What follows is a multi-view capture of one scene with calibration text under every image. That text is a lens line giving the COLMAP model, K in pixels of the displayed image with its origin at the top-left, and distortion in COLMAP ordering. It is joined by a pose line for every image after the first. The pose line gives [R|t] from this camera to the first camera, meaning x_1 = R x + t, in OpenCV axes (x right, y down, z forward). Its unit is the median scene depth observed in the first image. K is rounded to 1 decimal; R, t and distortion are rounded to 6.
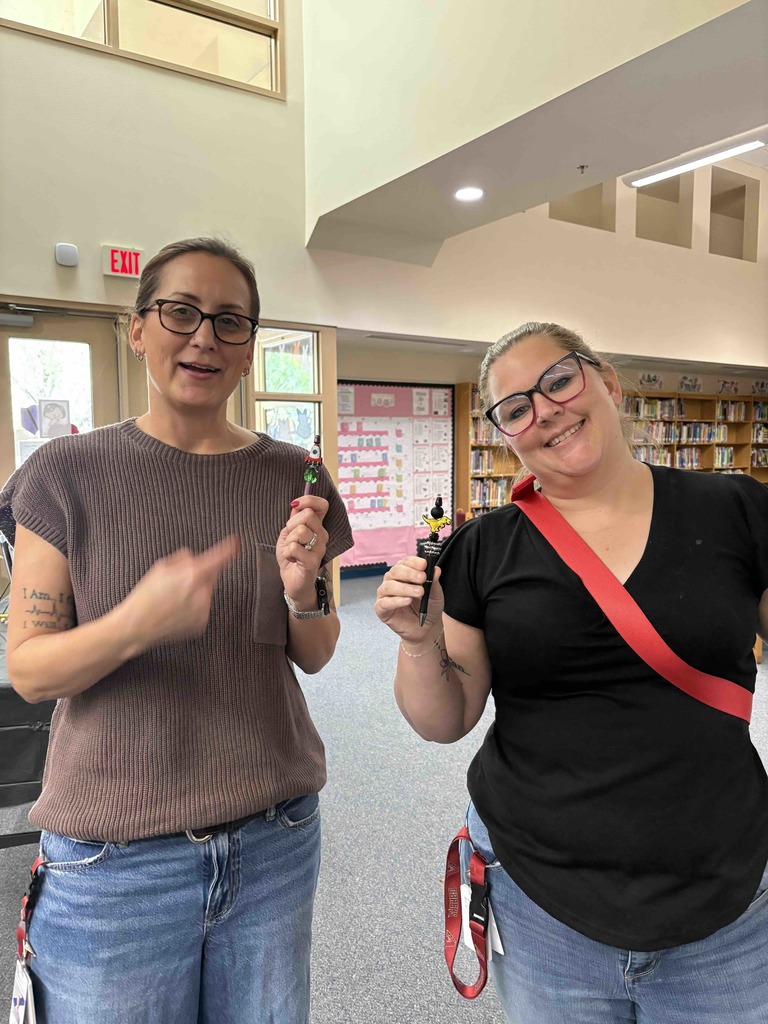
lens RADIAL K [[776.3, 0, 373.8], [0, 776.3, 510.3], [0, 0, 1]] dist [0.025835, -0.006785]
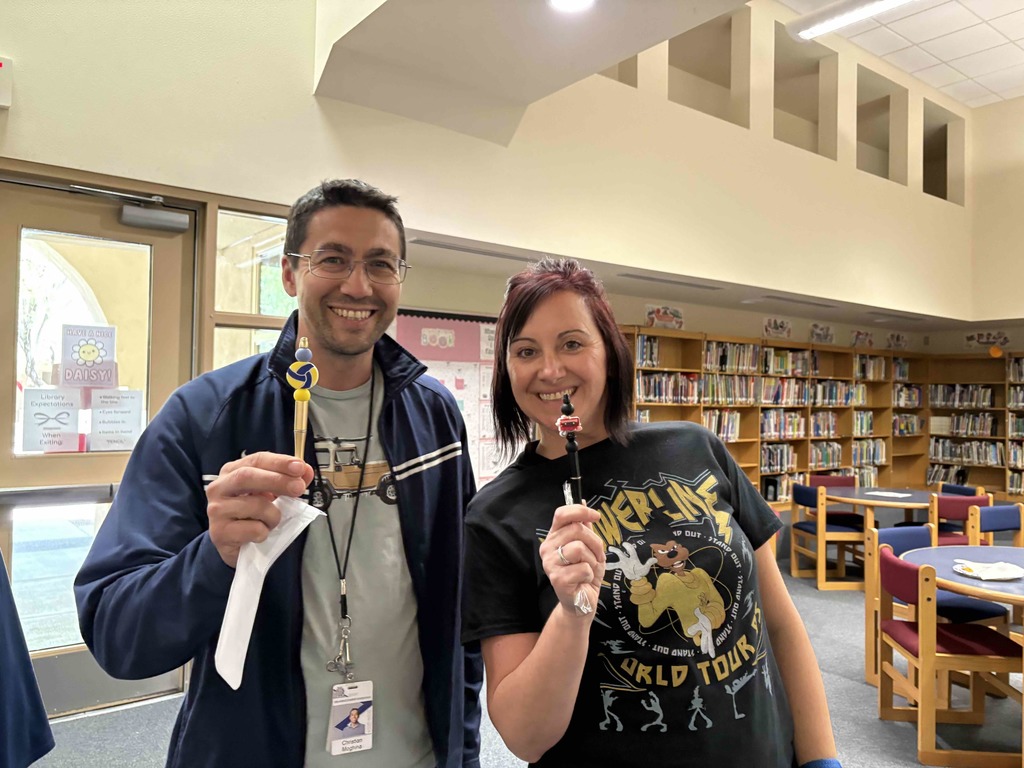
lens RADIAL K [[776.3, 0, 513.9], [0, 776.3, 385.2], [0, 0, 1]] dist [0.025835, -0.006785]
pose [[0.996340, 0.022893, 0.082356, 0.018421], [-0.014699, 0.995003, -0.098755, -0.023195], [-0.084205, 0.097183, 0.991698, 0.229045]]
